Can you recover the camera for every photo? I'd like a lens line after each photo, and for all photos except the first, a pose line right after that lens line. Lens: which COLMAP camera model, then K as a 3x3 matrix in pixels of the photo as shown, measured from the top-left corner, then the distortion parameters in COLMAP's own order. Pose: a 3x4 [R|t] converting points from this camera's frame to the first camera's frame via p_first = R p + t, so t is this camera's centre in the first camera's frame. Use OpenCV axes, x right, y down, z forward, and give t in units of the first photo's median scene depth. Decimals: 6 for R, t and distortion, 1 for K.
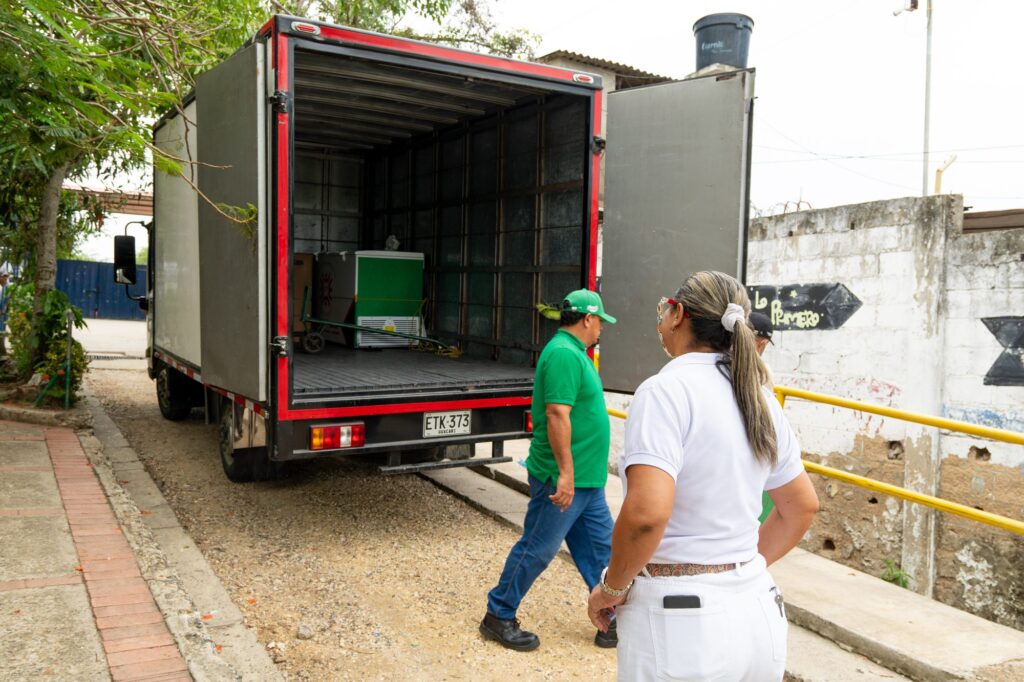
lens RADIAL K [[833.1, 0, 509.6], [0, 833.1, 344.5], [0, 0, 1]] dist [0.032005, 0.001272]
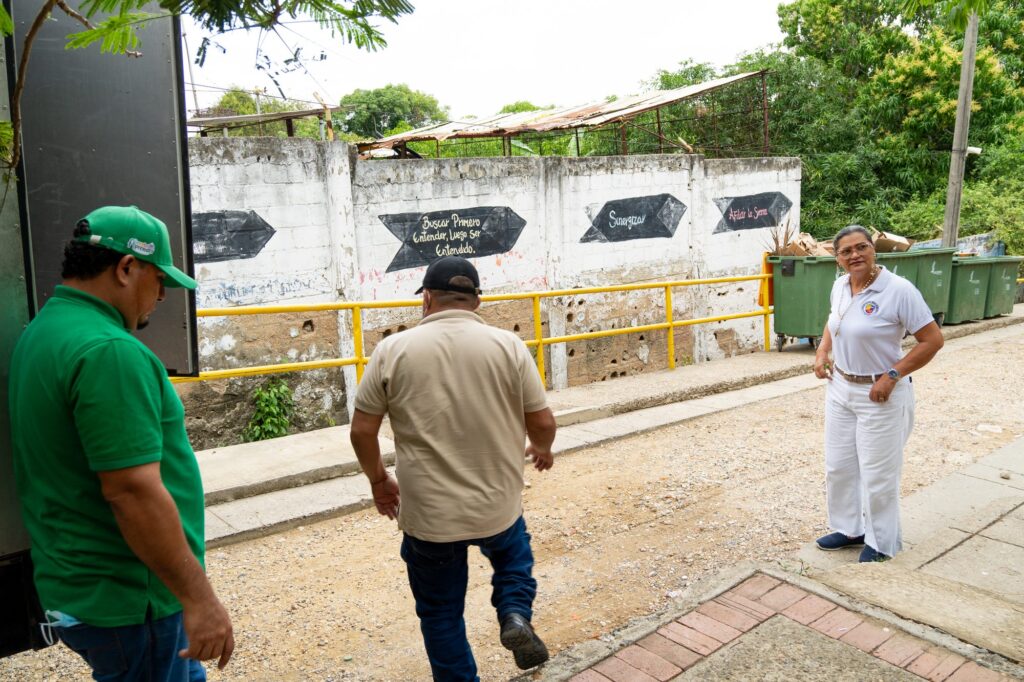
lens RADIAL K [[821.5, 0, 524.1], [0, 821.5, 339.4], [0, 0, 1]] dist [-0.029196, 0.007725]
pose [[-0.184010, -0.212194, 0.959747, -0.637656], [0.058242, 0.972350, 0.226147, -0.104403], [-0.981197, 0.097510, -0.166563, 0.676810]]
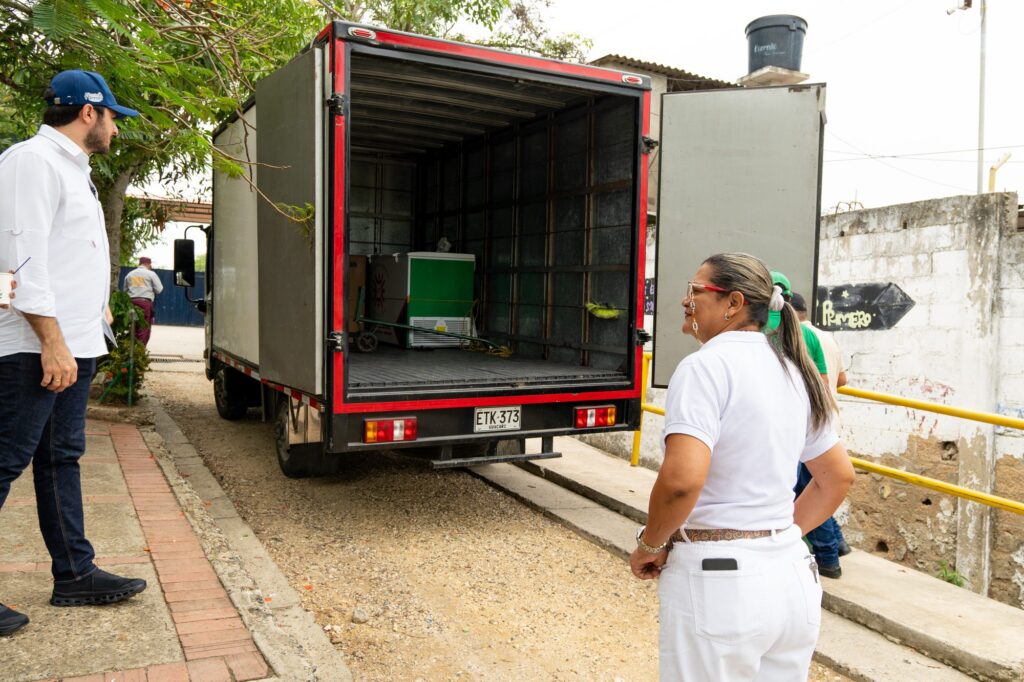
lens RADIAL K [[844.3, 0, 529.6], [0, 844.3, 346.1], [0, 0, 1]] dist [0.029469, 0.011929]
pose [[0.999301, 0.000750, -0.037380, 0.002349], [-0.001127, 0.999949, -0.010062, 0.014860], [0.037370, 0.010097, 0.999250, -0.026887]]
